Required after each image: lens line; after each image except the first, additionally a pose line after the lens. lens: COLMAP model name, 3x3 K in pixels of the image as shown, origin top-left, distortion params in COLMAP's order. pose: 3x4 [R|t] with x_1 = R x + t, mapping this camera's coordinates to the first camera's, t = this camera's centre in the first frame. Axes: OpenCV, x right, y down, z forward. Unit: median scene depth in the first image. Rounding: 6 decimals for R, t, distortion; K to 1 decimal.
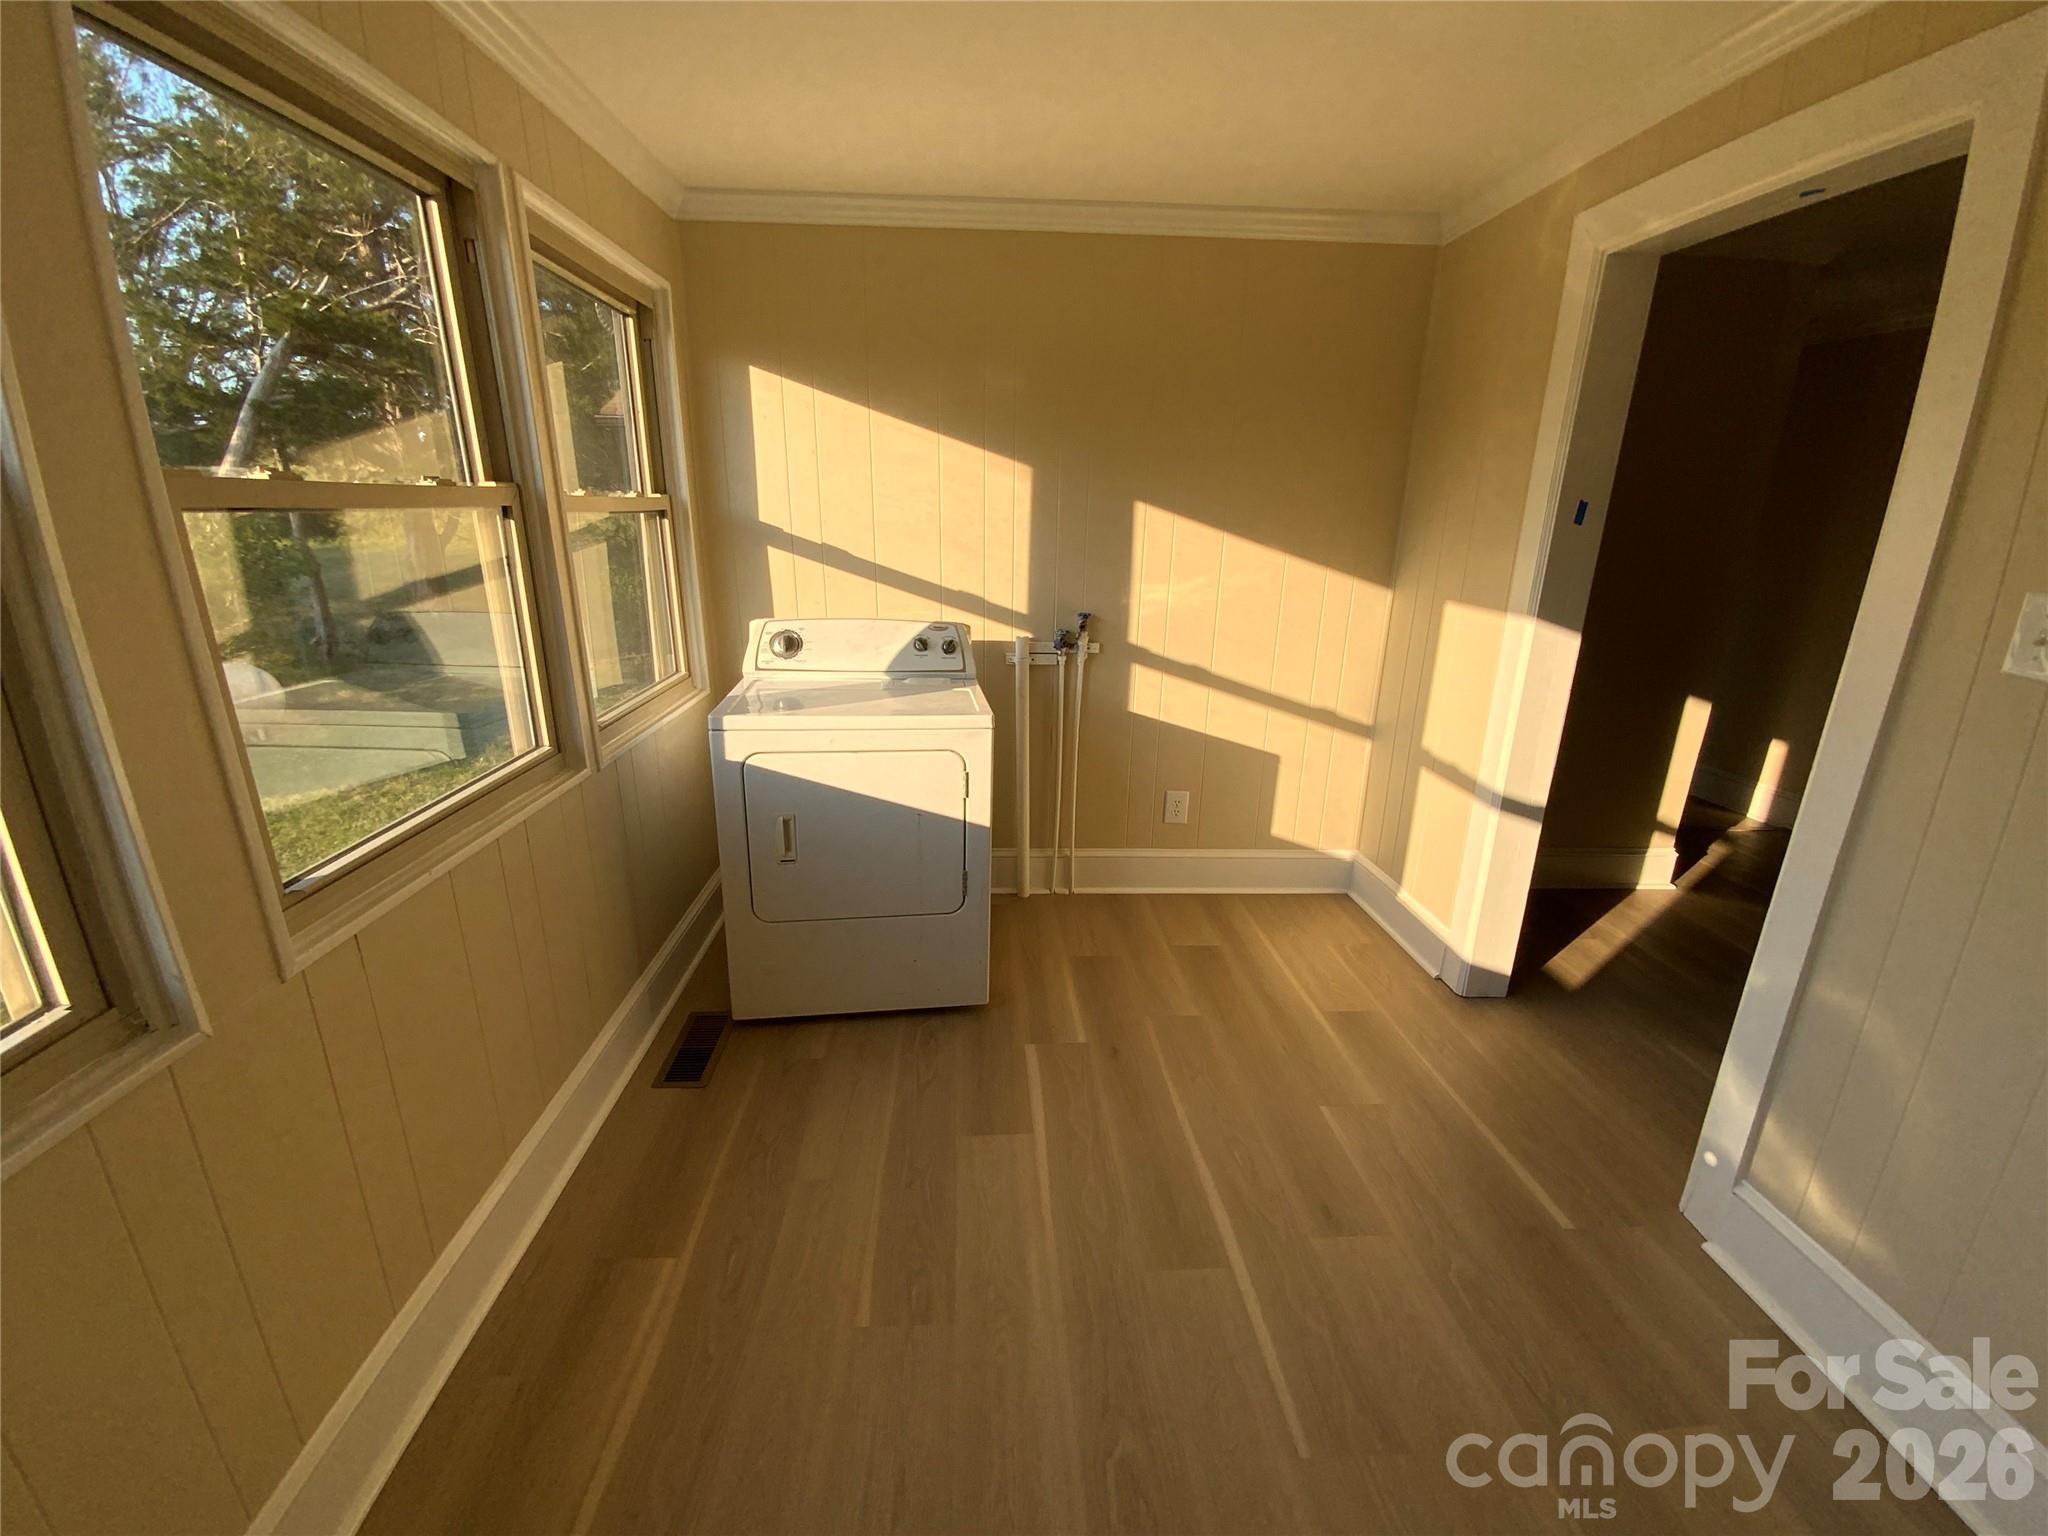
lens RADIAL K [[823.2, 0, 1012.3], [0, 823.2, 758.1], [0, 0, 1]] dist [0.004285, -0.009826]
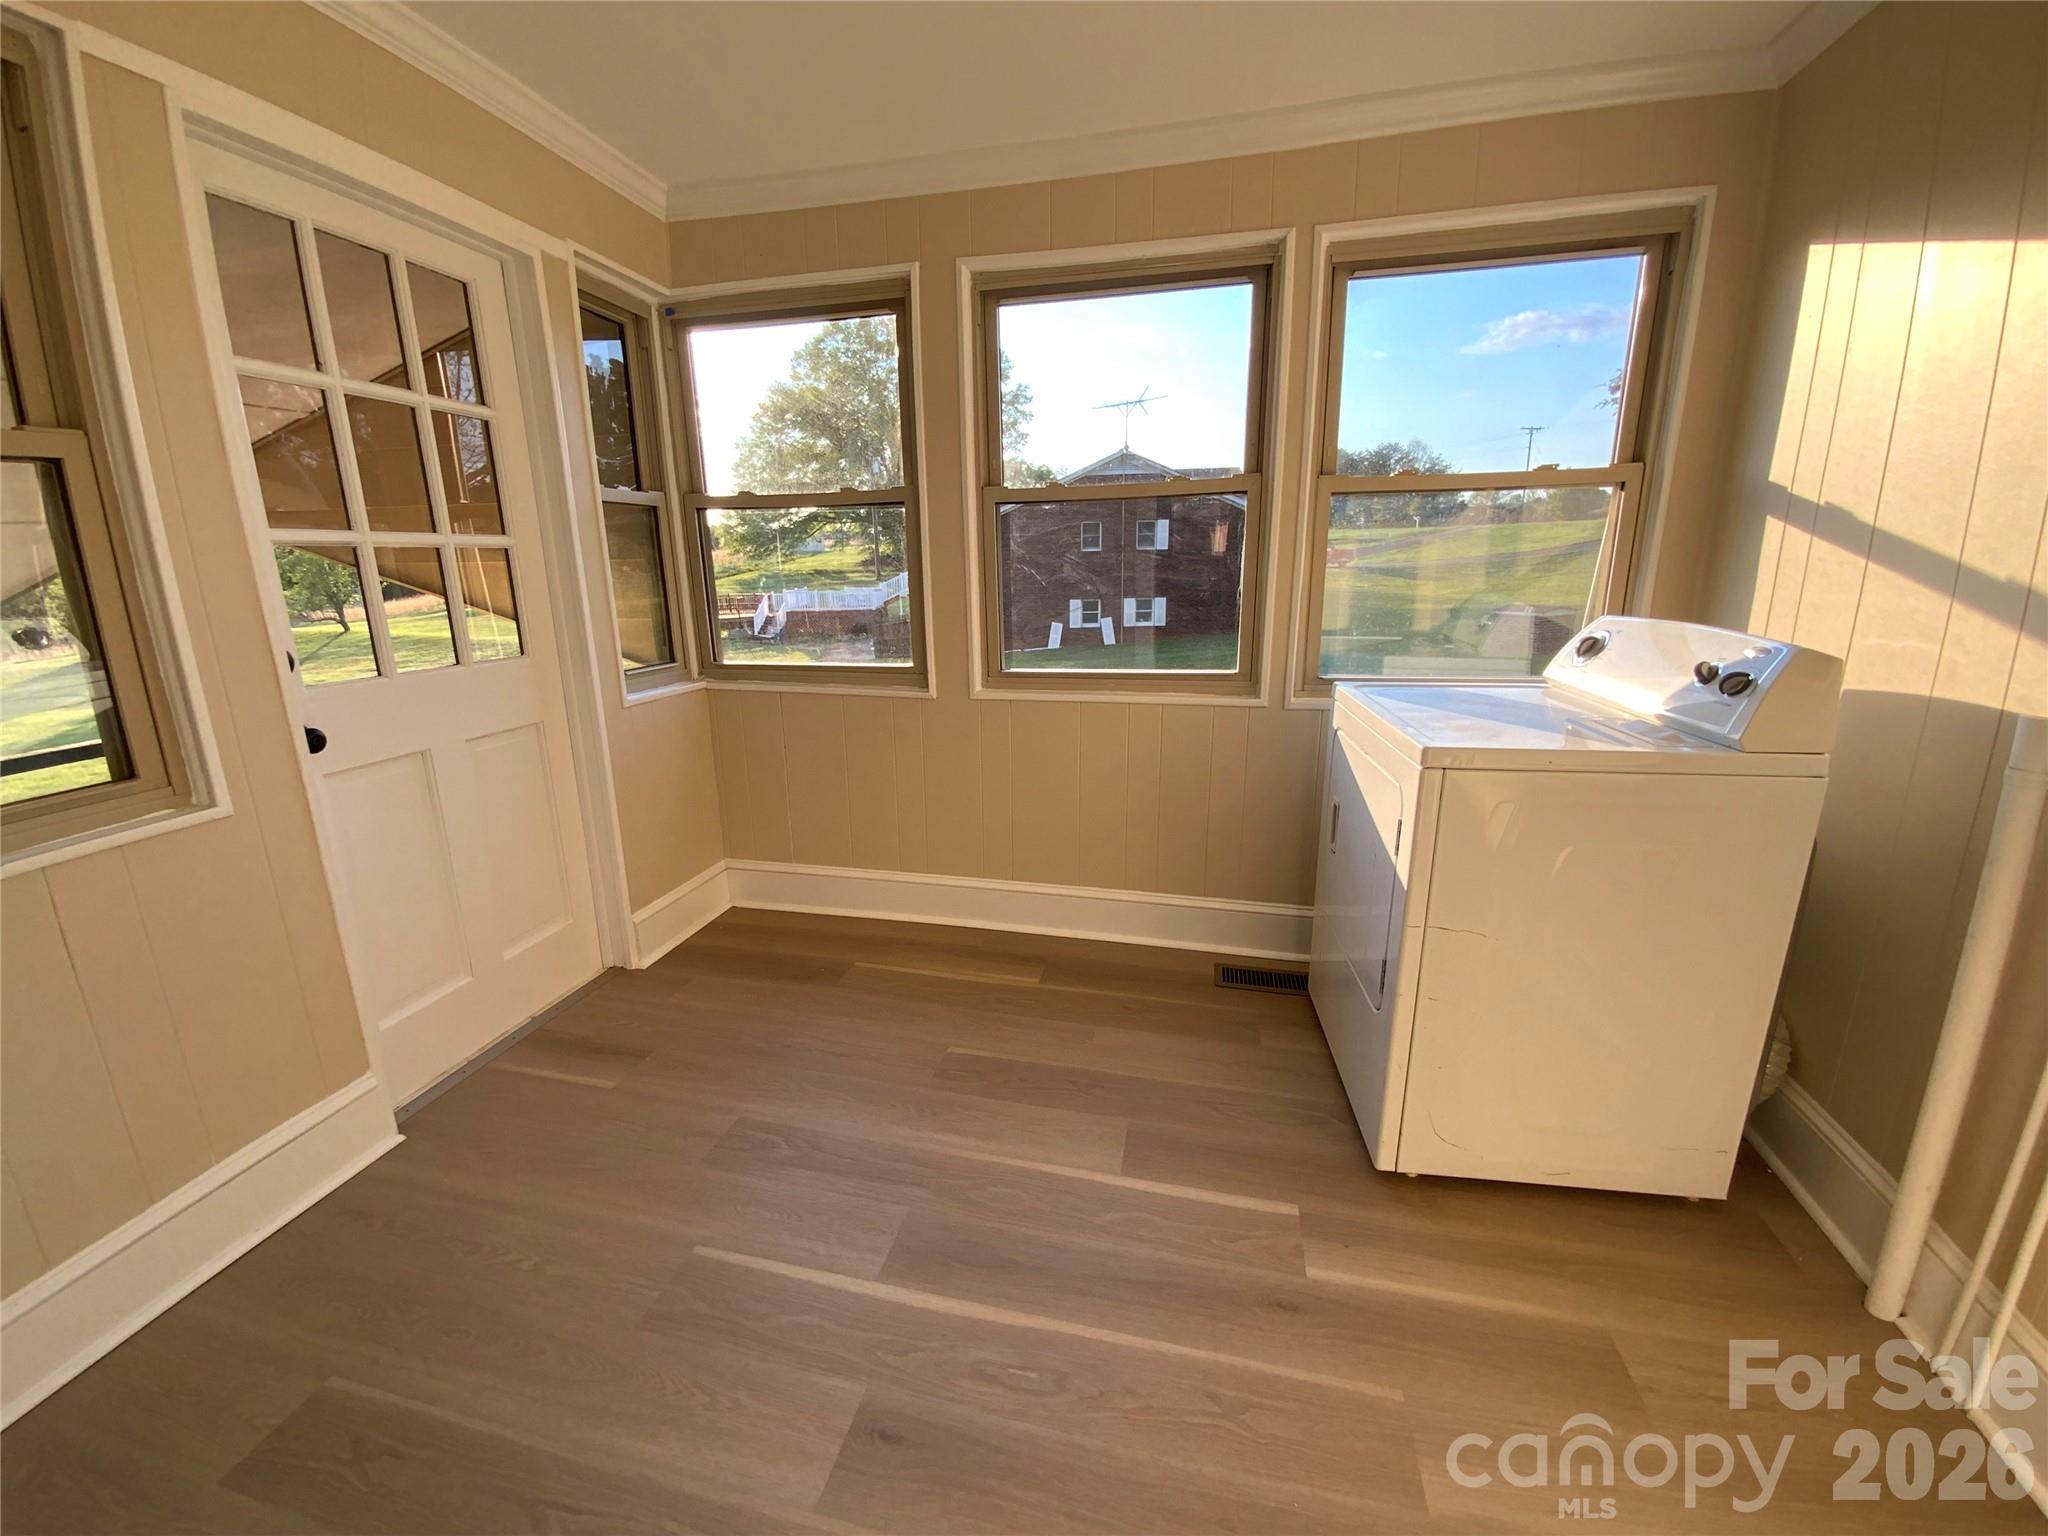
lens RADIAL K [[823.2, 0, 1015.5], [0, 823.2, 762.1], [0, 0, 1]] dist [0.004285, -0.009826]
pose [[-0.293385, 0.216567, -0.931141, 0.743326], [-0.263476, 0.917963, 0.296519, -0.160521], [0.918970, 0.332328, -0.212256, 0.916886]]
